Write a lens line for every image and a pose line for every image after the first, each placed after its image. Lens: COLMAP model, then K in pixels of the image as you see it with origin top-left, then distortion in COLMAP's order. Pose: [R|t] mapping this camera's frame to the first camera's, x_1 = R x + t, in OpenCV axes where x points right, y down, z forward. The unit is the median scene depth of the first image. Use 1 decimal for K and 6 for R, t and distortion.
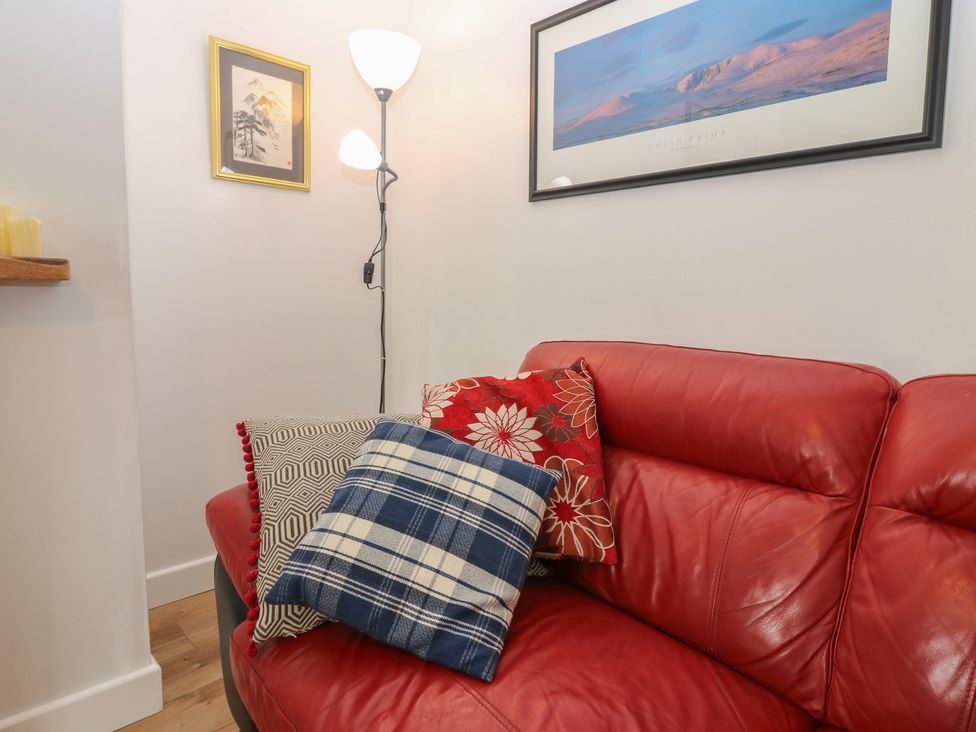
lens RADIAL K [[521.4, 0, 502.0], [0, 521.4, 354.4], [0, 0, 1]] dist [0.000516, -0.013146]
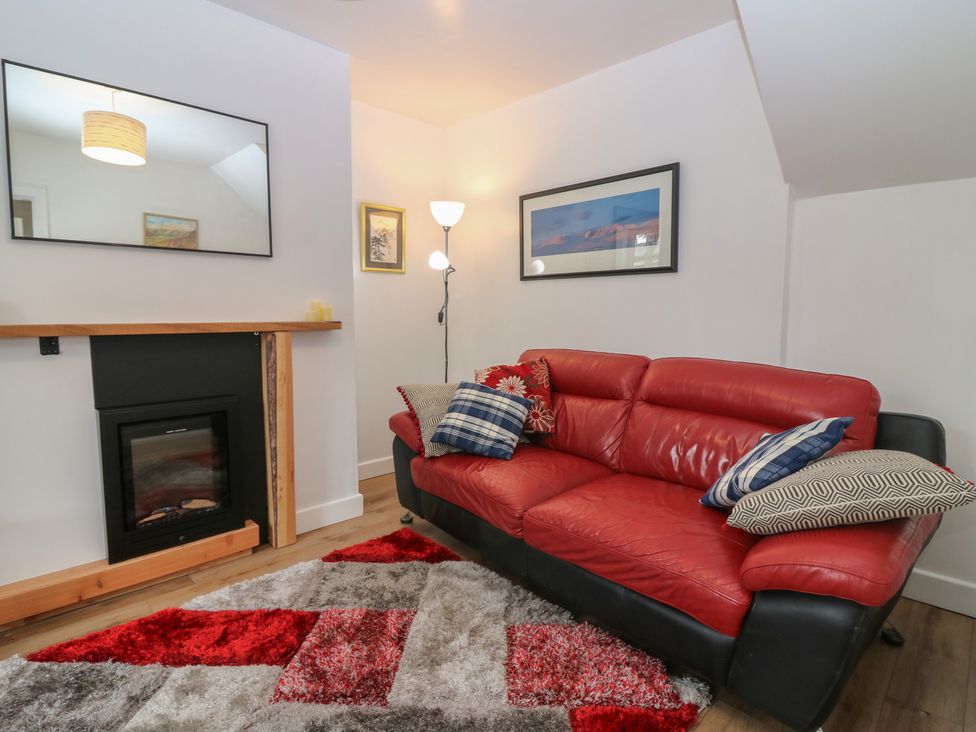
lens RADIAL K [[521.4, 0, 502.0], [0, 521.4, 354.4], [0, 0, 1]] dist [0.000516, -0.013146]
pose [[0.999816, -0.018211, 0.005952, -0.056238], [0.018338, 0.999586, -0.022149, 0.055104], [-0.005546, 0.022254, 0.999737, -1.593602]]
